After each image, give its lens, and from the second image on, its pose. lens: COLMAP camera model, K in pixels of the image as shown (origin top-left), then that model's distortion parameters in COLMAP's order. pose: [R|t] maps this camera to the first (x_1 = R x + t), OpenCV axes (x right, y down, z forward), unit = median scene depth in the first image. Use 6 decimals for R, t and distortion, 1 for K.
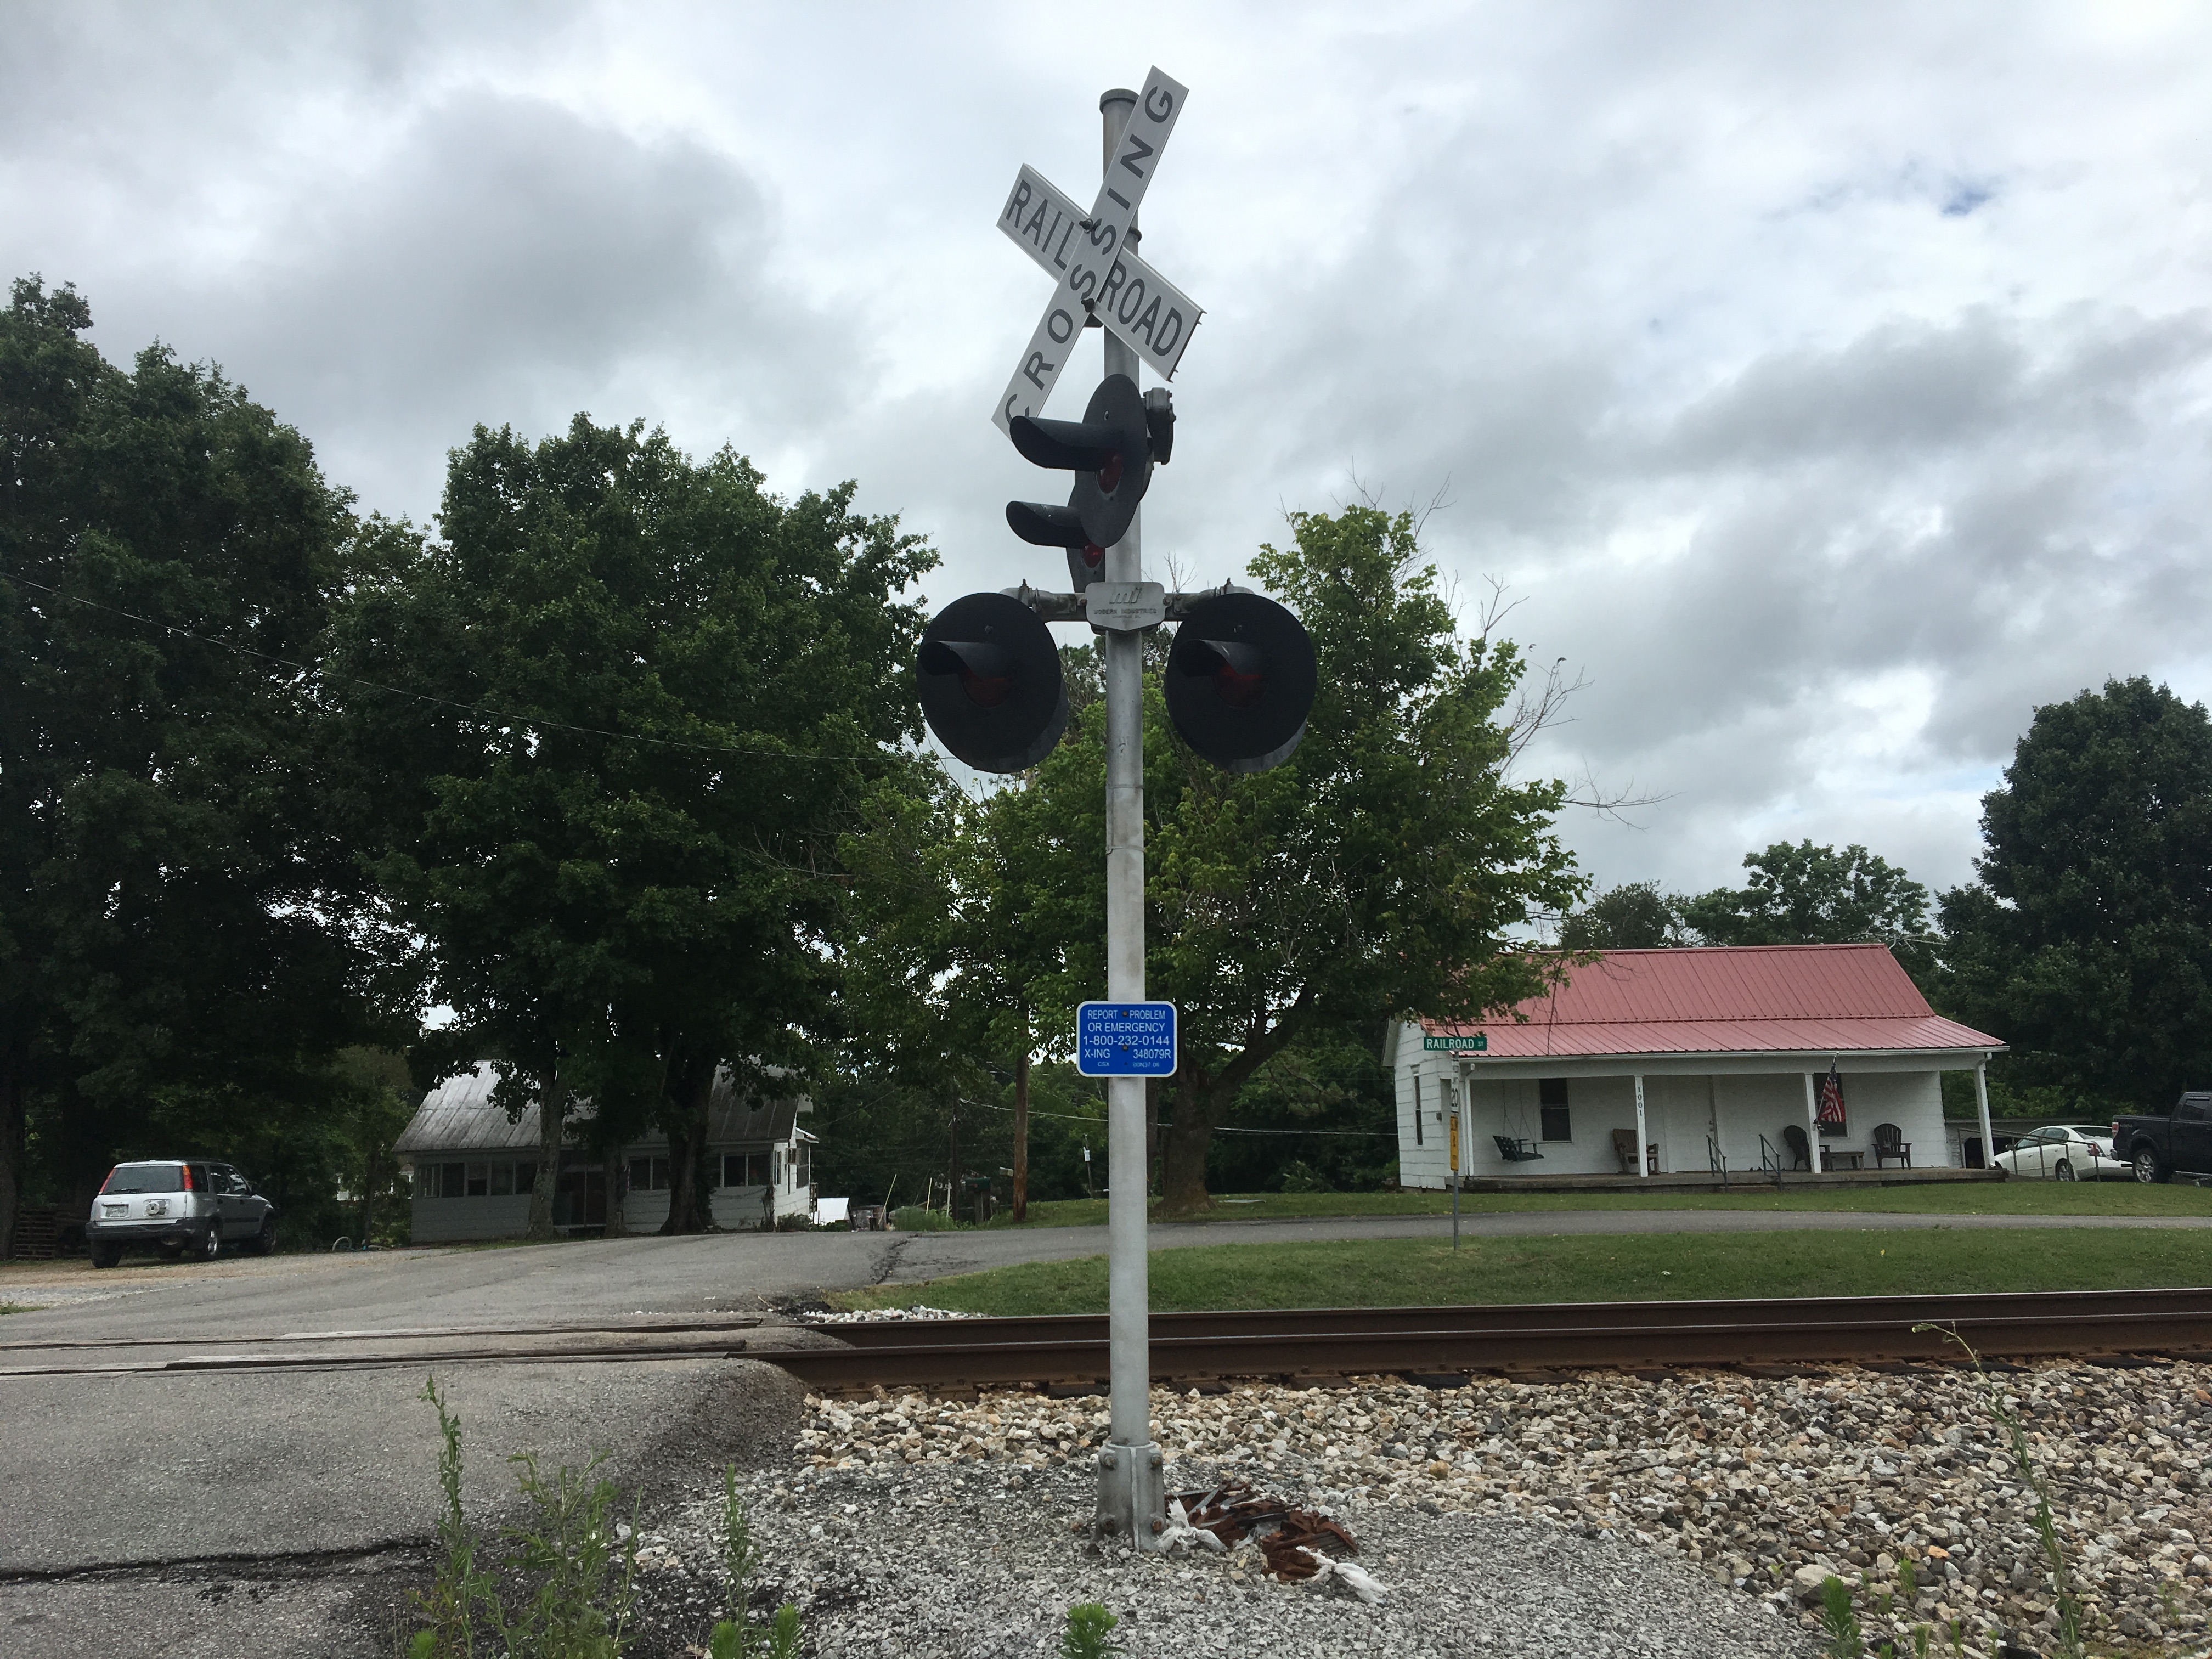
lens RADIAL K [[1838.8, 0, 1093.4], [0, 1838.8, 809.2], [0, 0, 1]] dist [0.070985, -0.096525]
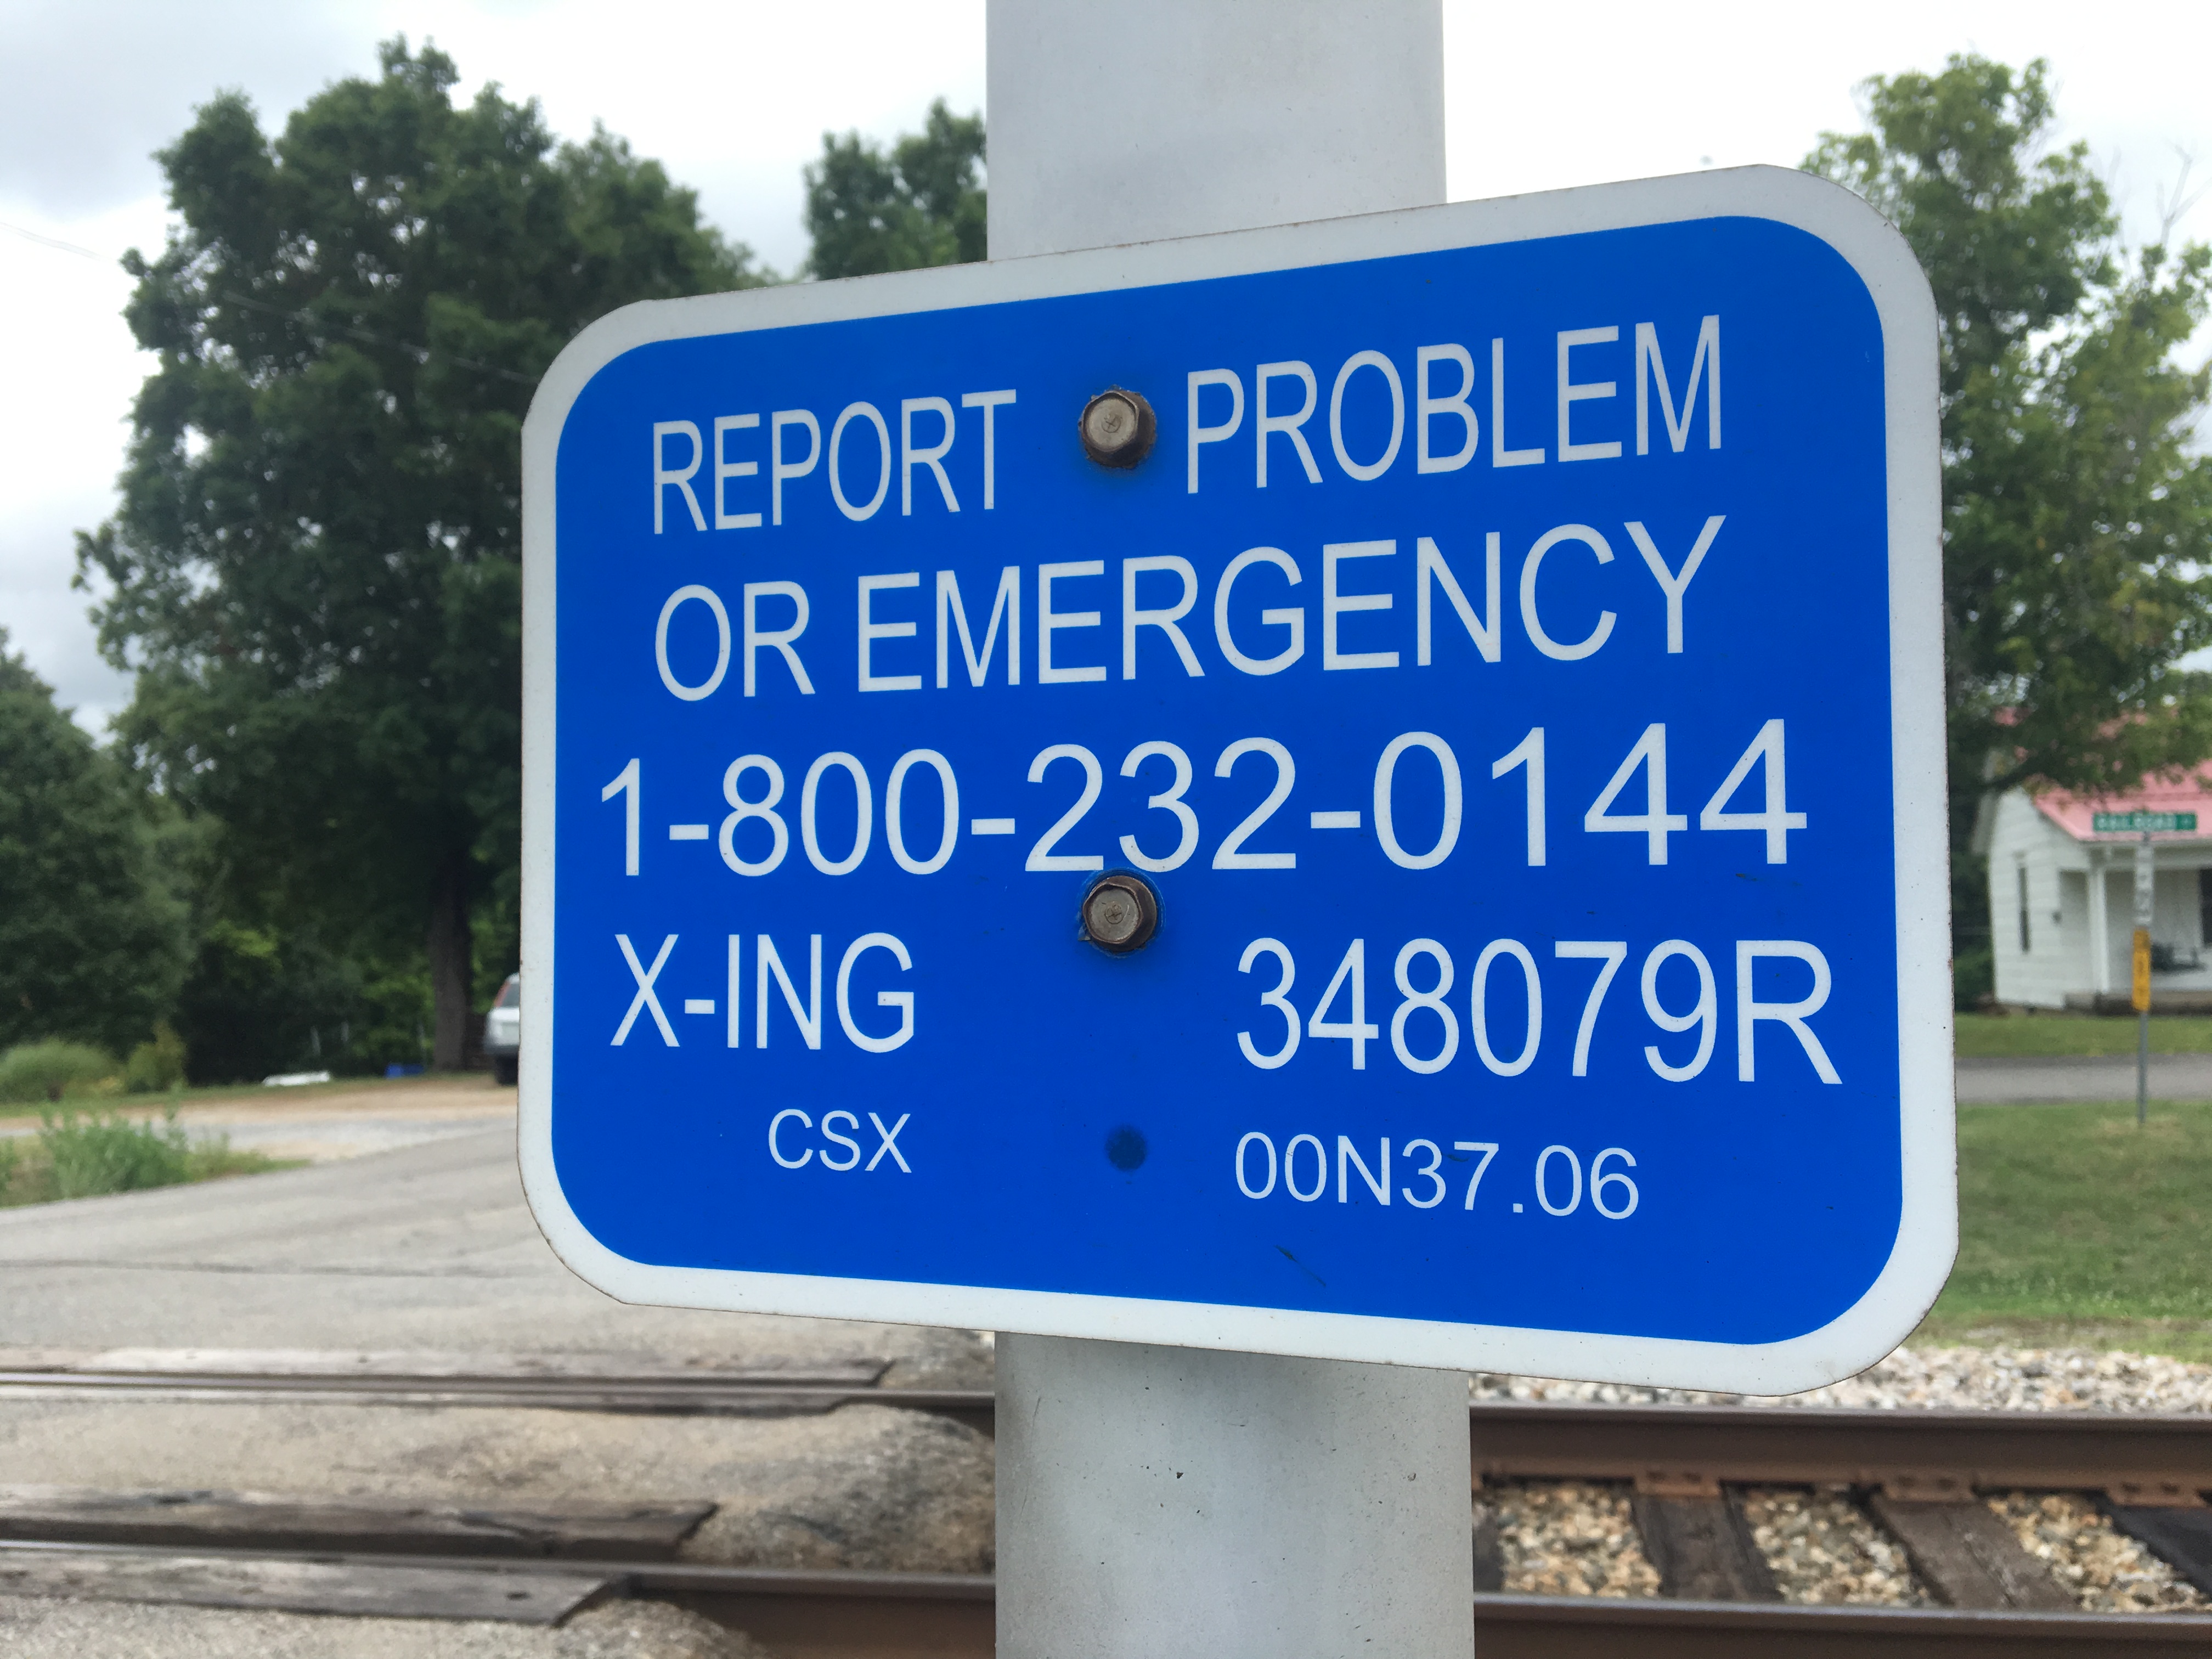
lens RADIAL K [[1838.8, 0, 1100.4], [0, 1838.8, 813.9], [0, 0, 1]] dist [0.070985, -0.096525]
pose [[0.963971, -0.020241, -0.265236, 0.009597], [0.050046, 0.993095, 0.106102, 0.027480], [0.261257, -0.115554, 0.958328, 0.209940]]
